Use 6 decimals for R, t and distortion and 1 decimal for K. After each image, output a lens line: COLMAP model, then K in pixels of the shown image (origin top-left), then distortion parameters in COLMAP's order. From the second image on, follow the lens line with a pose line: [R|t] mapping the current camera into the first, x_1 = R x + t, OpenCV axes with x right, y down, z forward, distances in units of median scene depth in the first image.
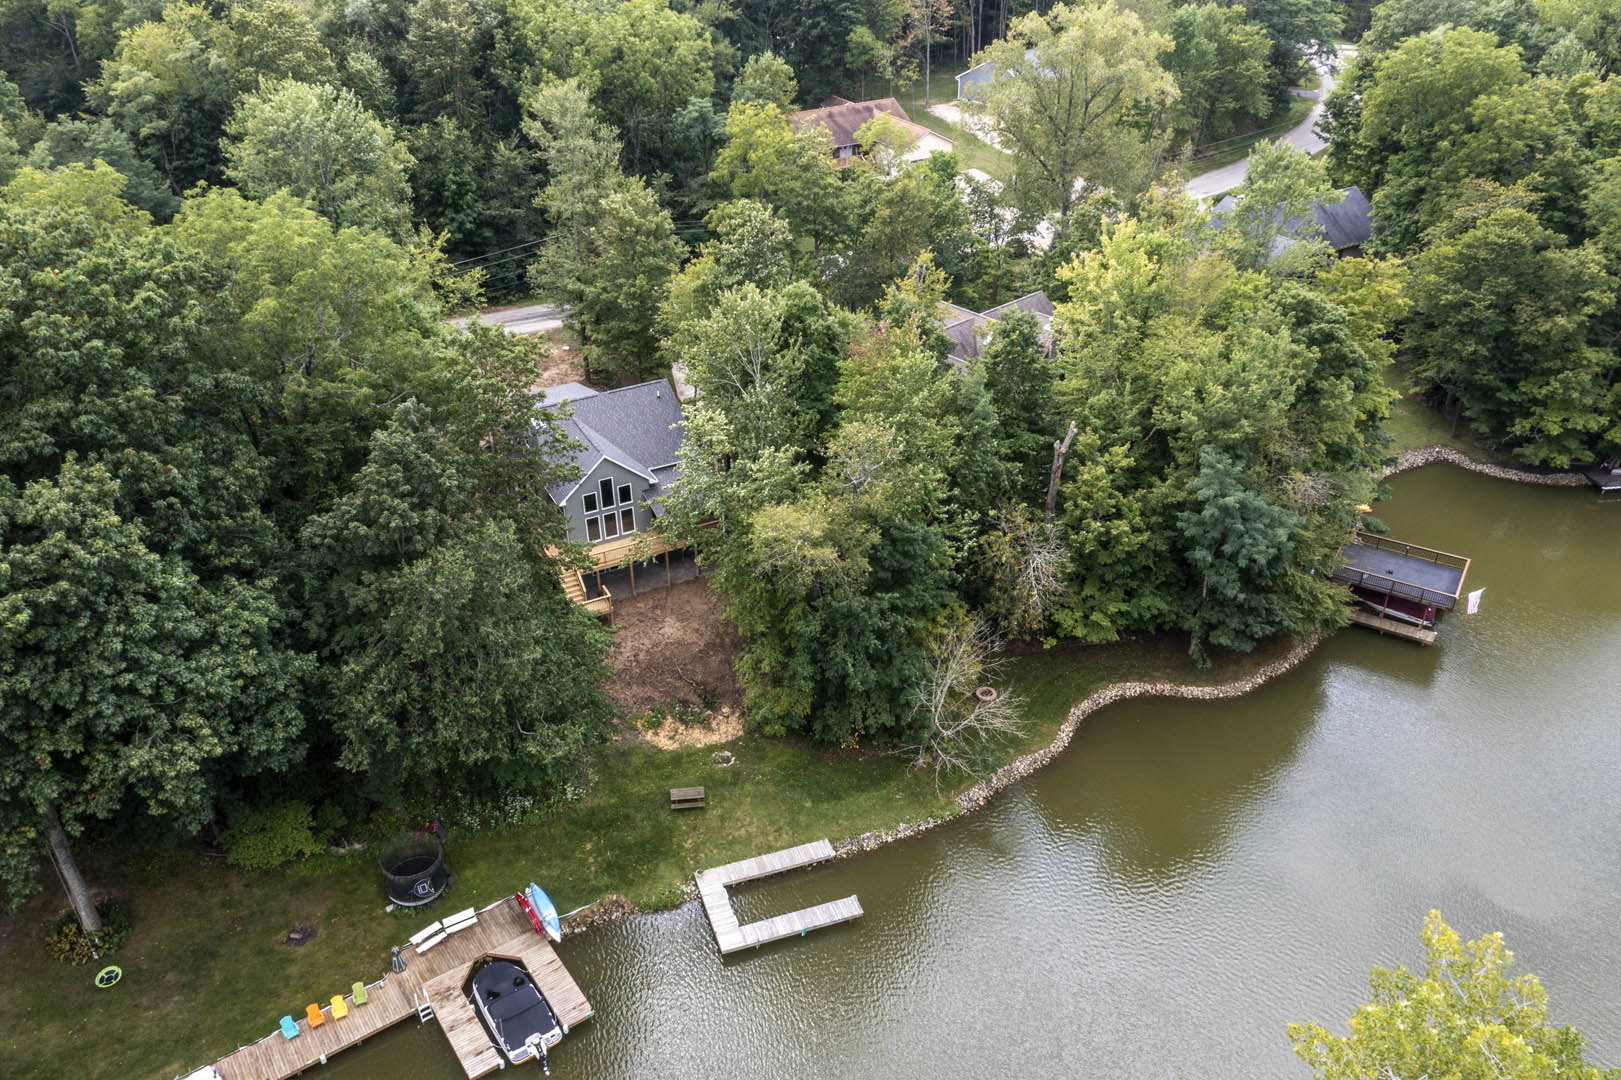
lens RADIAL K [[1244.6, 0, 810.5], [0, 1244.6, 540.0], [0, 0, 1]] dist [-0.061617, 0.001374]
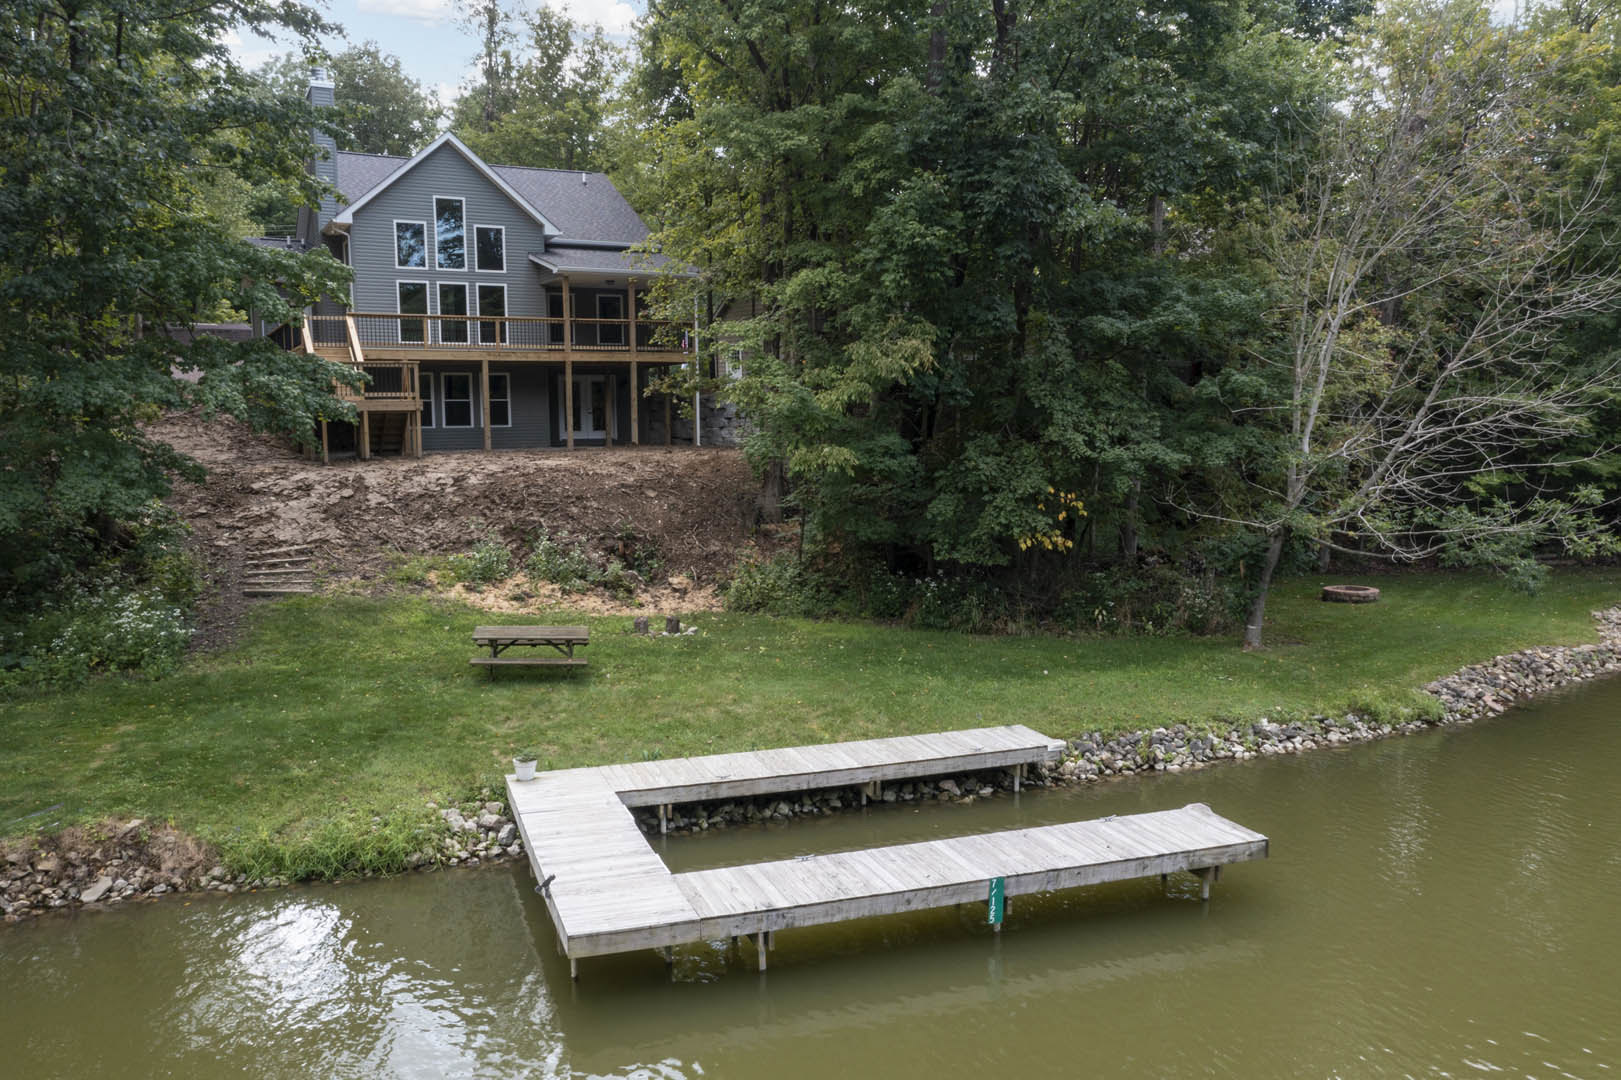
lens RADIAL K [[1274.8, 0, 806.7], [0, 1274.8, 538.1], [0, 0, 1]] dist [-0.020518, 0.044534]
pose [[0.999997, 0.000201, -0.002241, -0.030931], [-0.001166, 0.898225, -0.439534, 0.308717], [0.001925, 0.439535, 0.898223, 0.689550]]
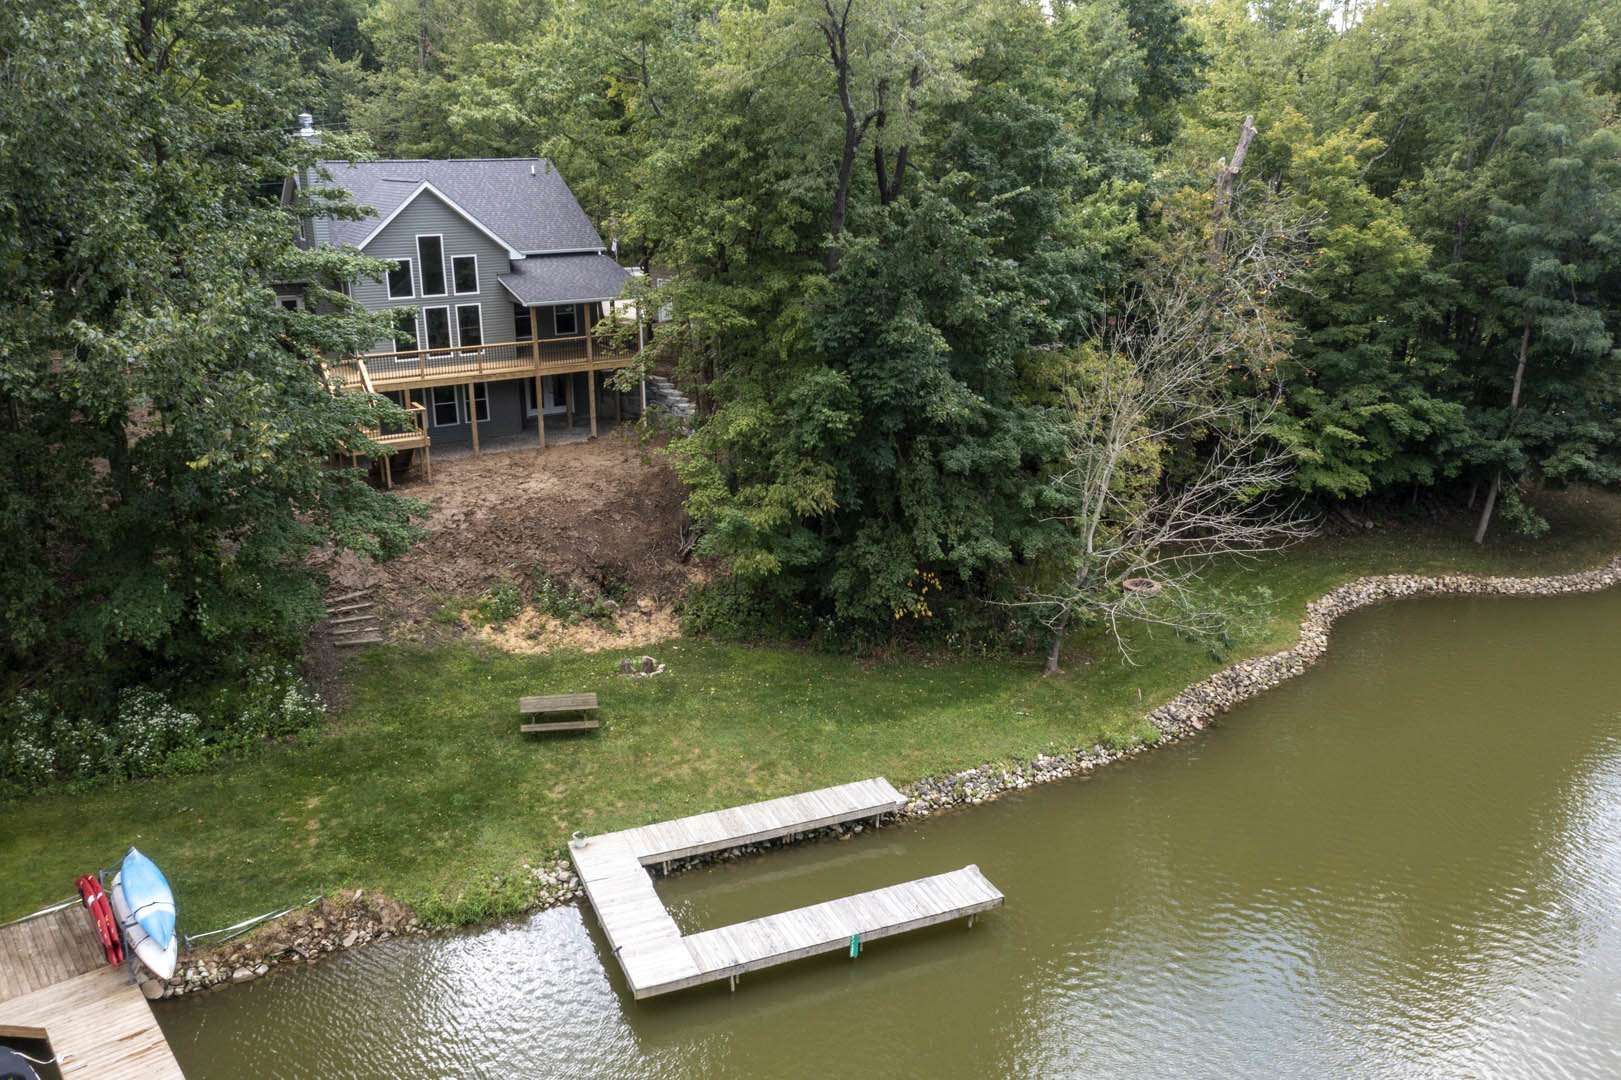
lens RADIAL K [[1290.0, 0, 810.5], [0, 1290.0, 540.0], [0, 0, 1]] dist [-0.033924, 0.049028]
pose [[0.997823, -0.015470, 0.064115, -0.036674], [0.030964, 0.968196, -0.248271, 0.256440], [-0.058235, 0.249716, 0.966566, 0.516133]]
